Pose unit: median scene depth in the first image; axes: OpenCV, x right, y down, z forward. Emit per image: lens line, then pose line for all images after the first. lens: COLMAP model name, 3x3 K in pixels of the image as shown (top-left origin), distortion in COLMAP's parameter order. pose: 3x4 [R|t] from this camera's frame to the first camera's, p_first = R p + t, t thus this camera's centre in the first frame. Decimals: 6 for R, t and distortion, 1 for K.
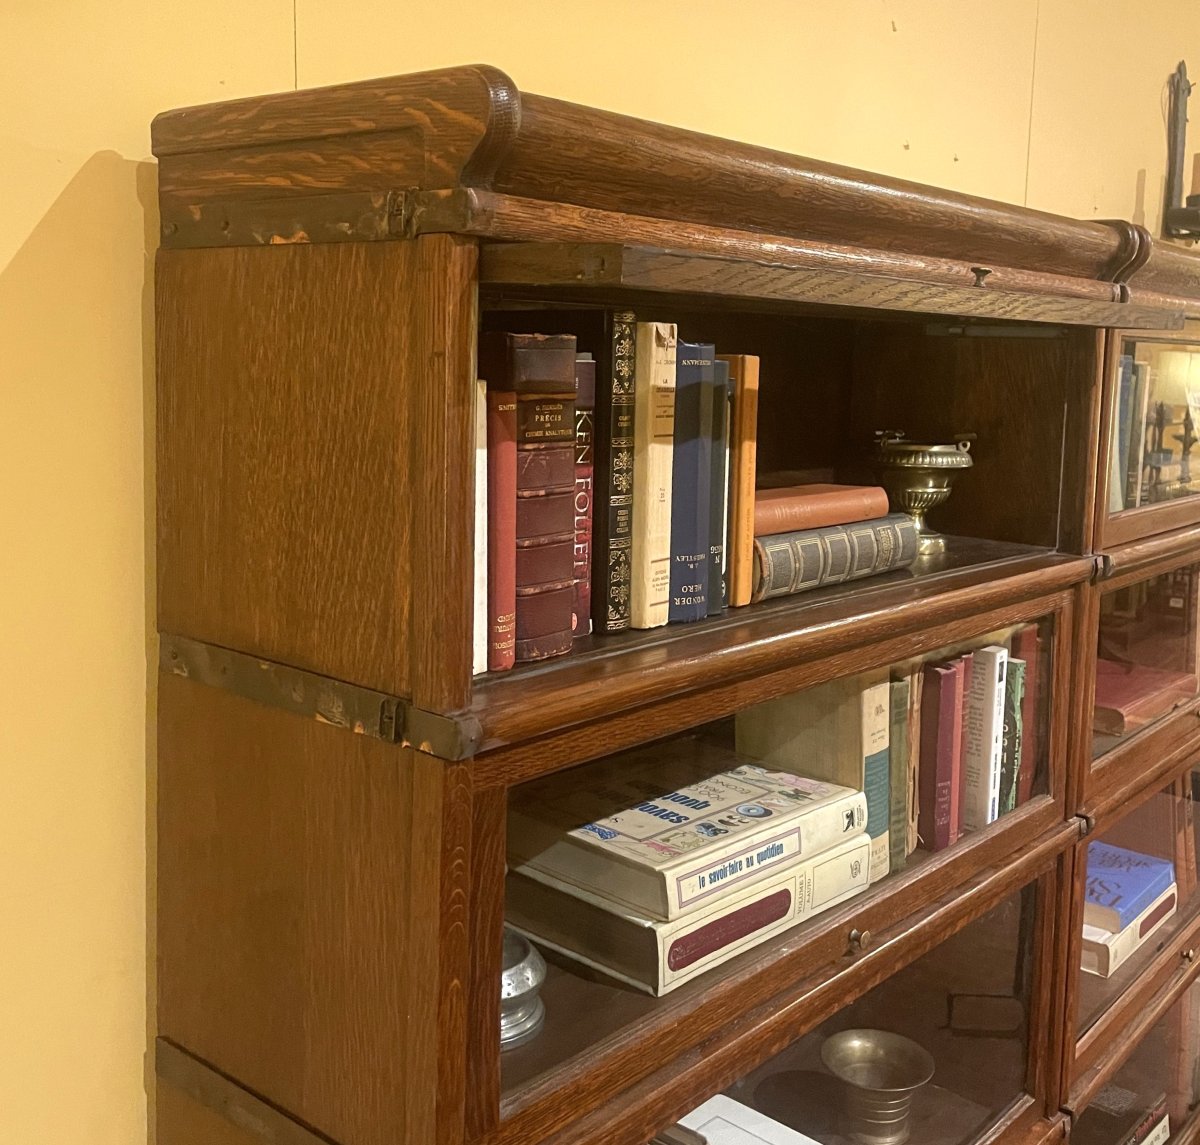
lens RADIAL K [[1368.4, 0, 634.8], [0, 1368.4, 494.1], [0, 0, 1]] dist [0.022582, 0.015778]
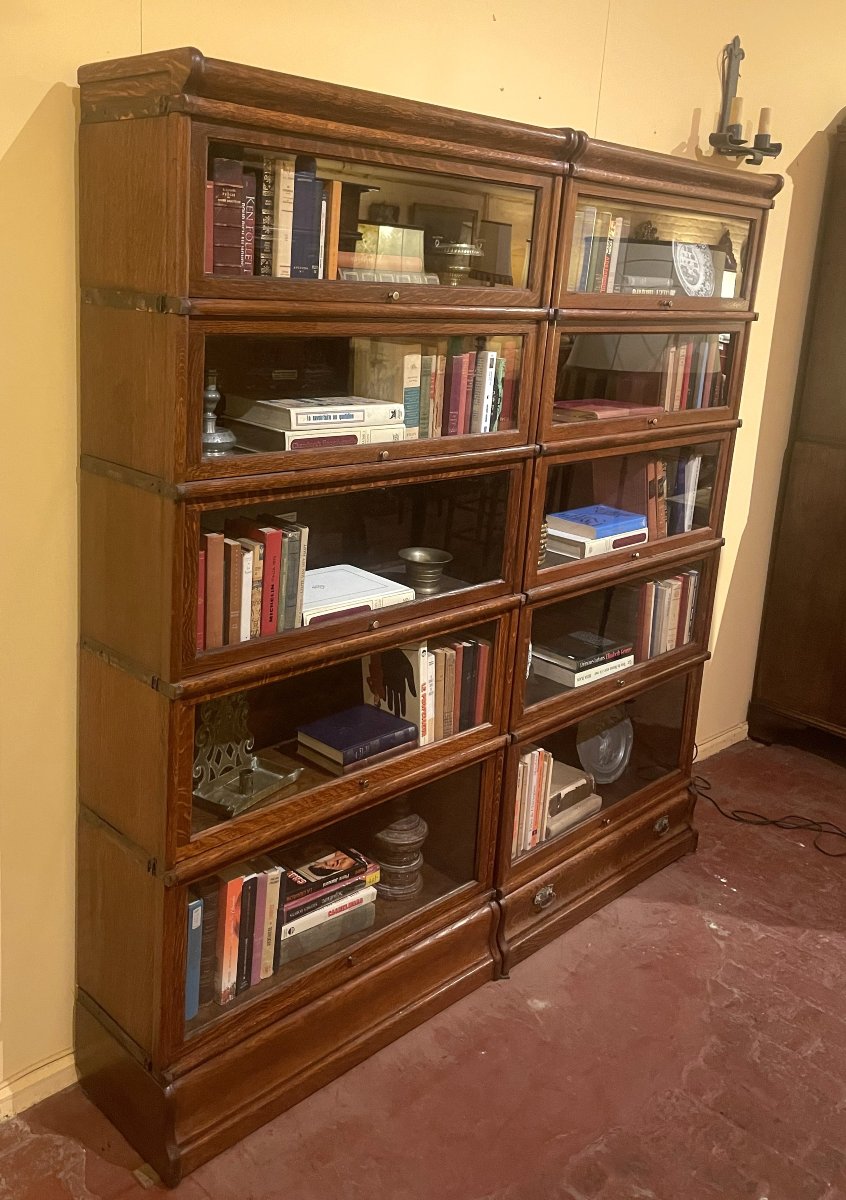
lens RADIAL K [[1073.9, 0, 338.4], [0, 1073.9, 512.3], [0, 0, 1]] dist [0.101225, -0.118942]
pose [[0.990820, 0.051318, -0.125065, 0.343573], [-0.037420, 0.993111, 0.111041, 0.244002], [0.129902, -0.105341, 0.985915, -0.822487]]
